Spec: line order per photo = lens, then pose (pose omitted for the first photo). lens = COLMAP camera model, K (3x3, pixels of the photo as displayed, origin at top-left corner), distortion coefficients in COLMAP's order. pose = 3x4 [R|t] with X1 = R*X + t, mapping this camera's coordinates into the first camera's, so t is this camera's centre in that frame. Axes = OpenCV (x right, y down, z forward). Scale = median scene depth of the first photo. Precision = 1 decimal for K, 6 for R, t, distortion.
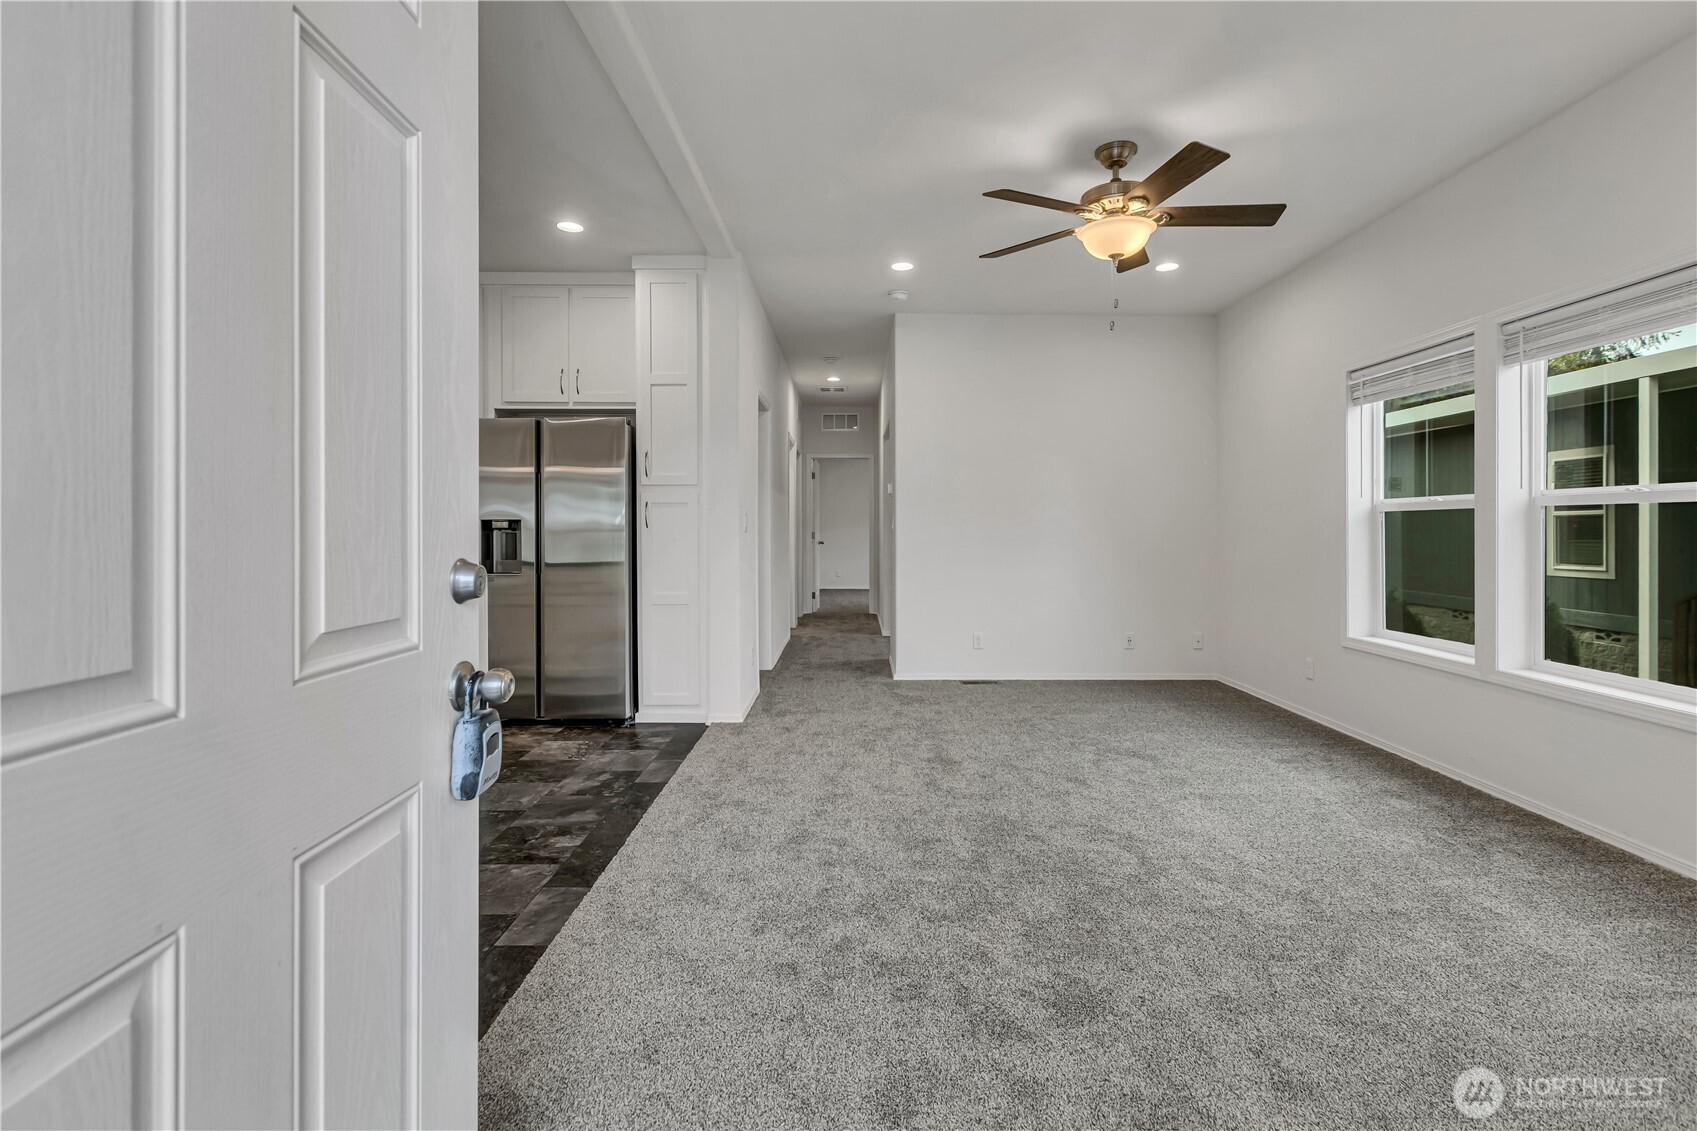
lens RADIAL K [[788.3, 0, 879.1], [0, 788.3, 523.5], [0, 0, 1]] dist [0.001764, -0.000649]
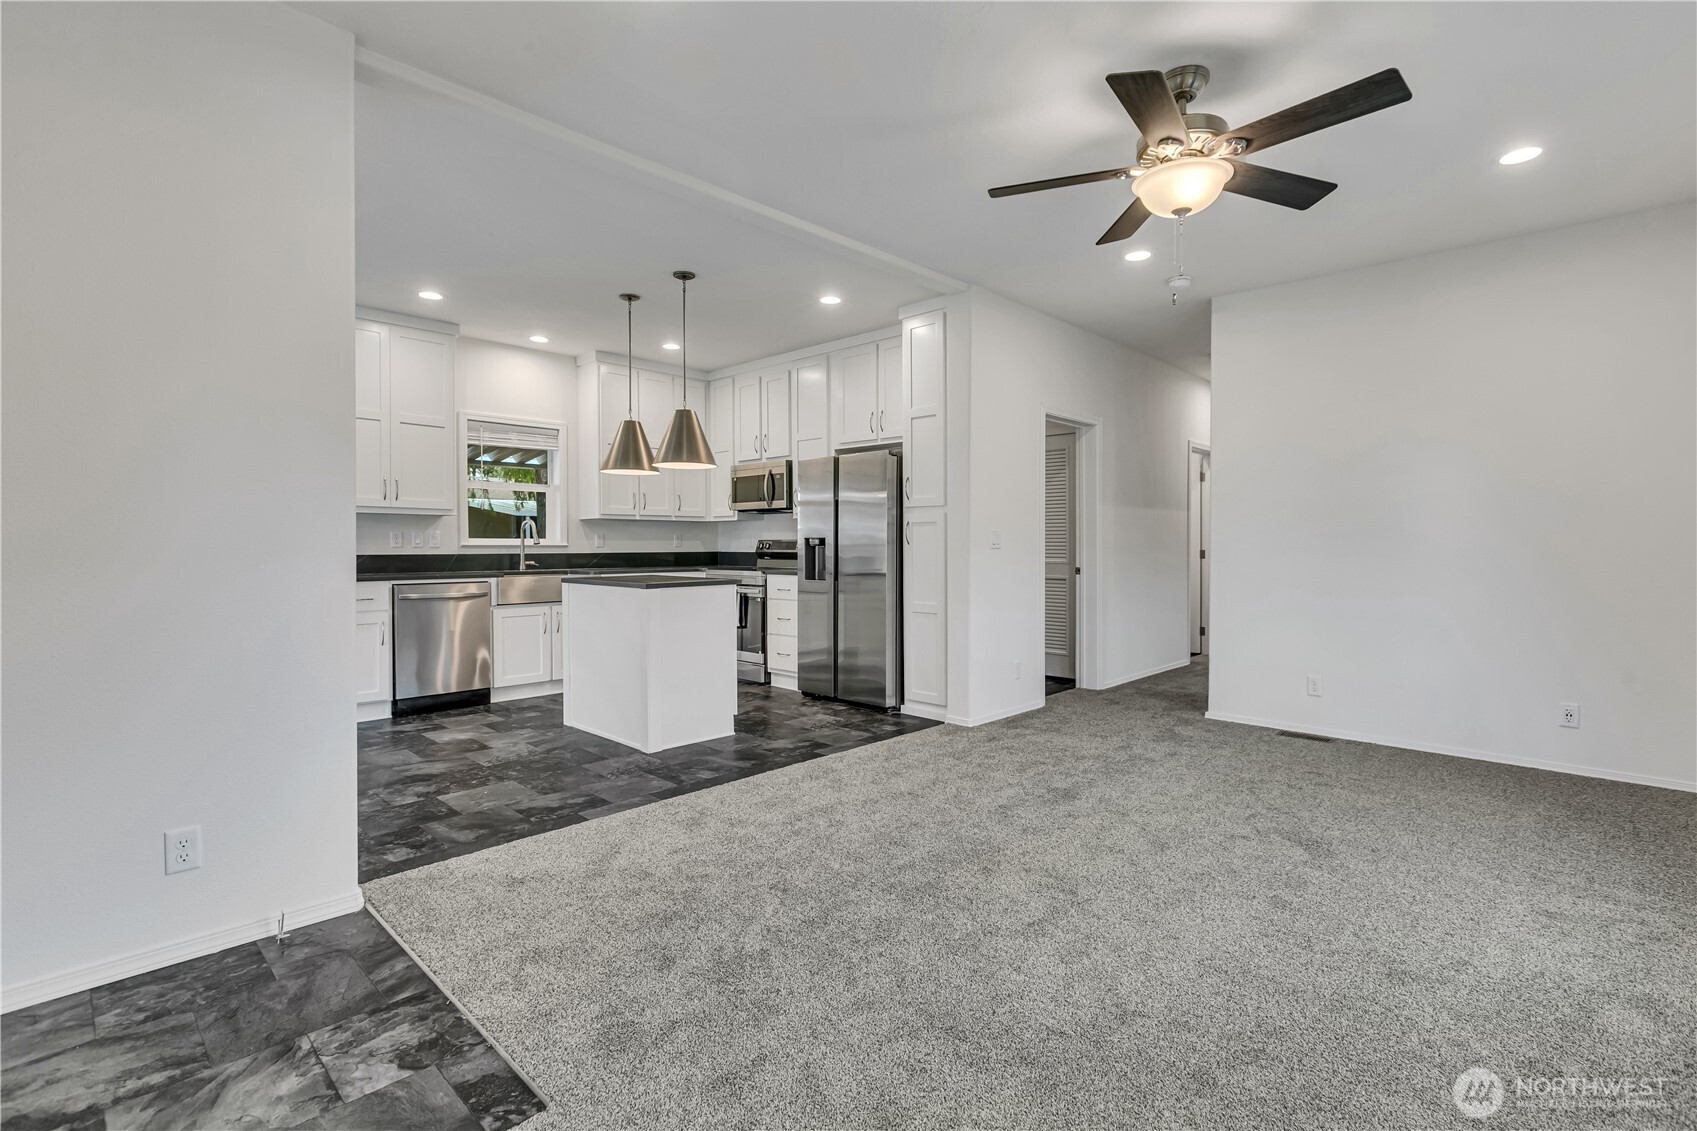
lens RADIAL K [[788.3, 0, 850.7], [0, 788.3, 542.2], [0, 0, 1]] dist [0.001764, -0.000649]
pose [[0.709947, -0.001638, -0.704254, 0.617378], [0.003791, 0.999992, 0.001496, 0.000691], [0.704245, -0.003732, 0.709947, 0.175060]]
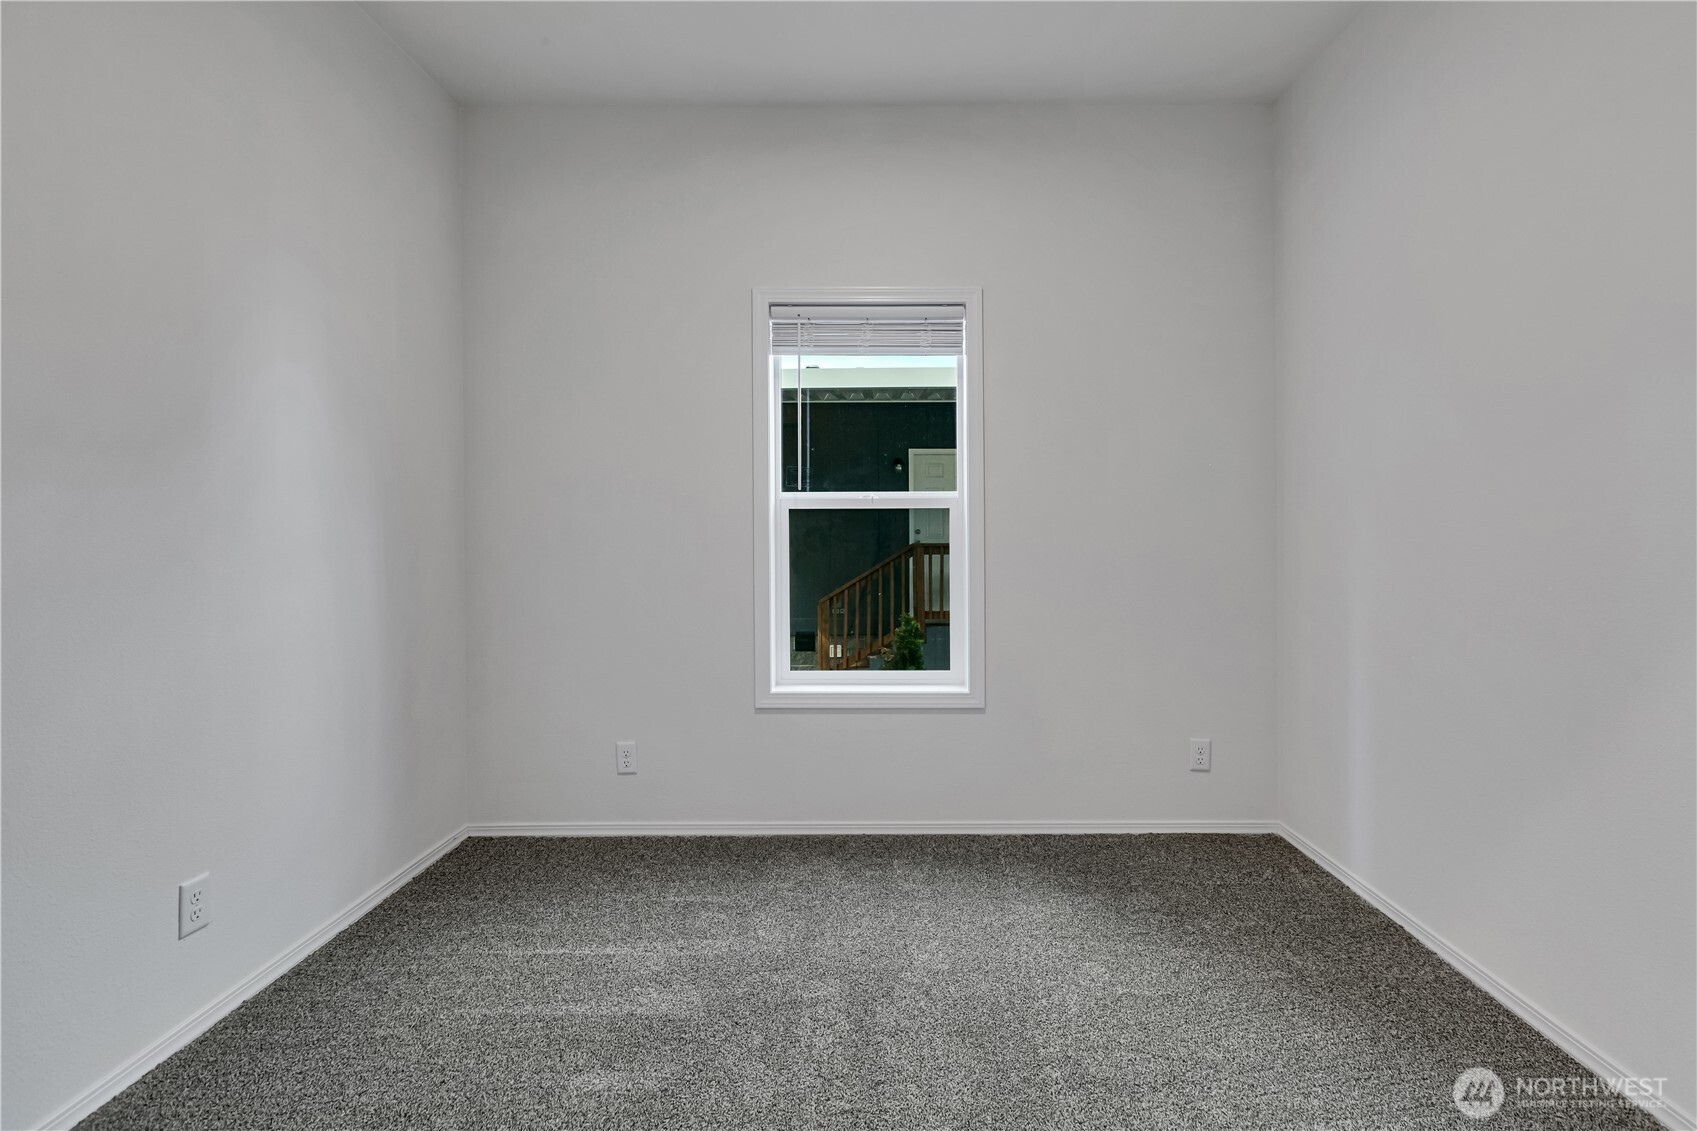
lens RADIAL K [[788.3, 0, 852.7], [0, 788.3, 547.2], [0, 0, 1]] dist [0.001764, -0.000649]
pose [[0.026496, -0.018373, 0.999480, -0.110693], [-0.008359, 0.999792, 0.018601, 0.006597], [-0.999614, -0.008847, 0.026337, 1.166402]]
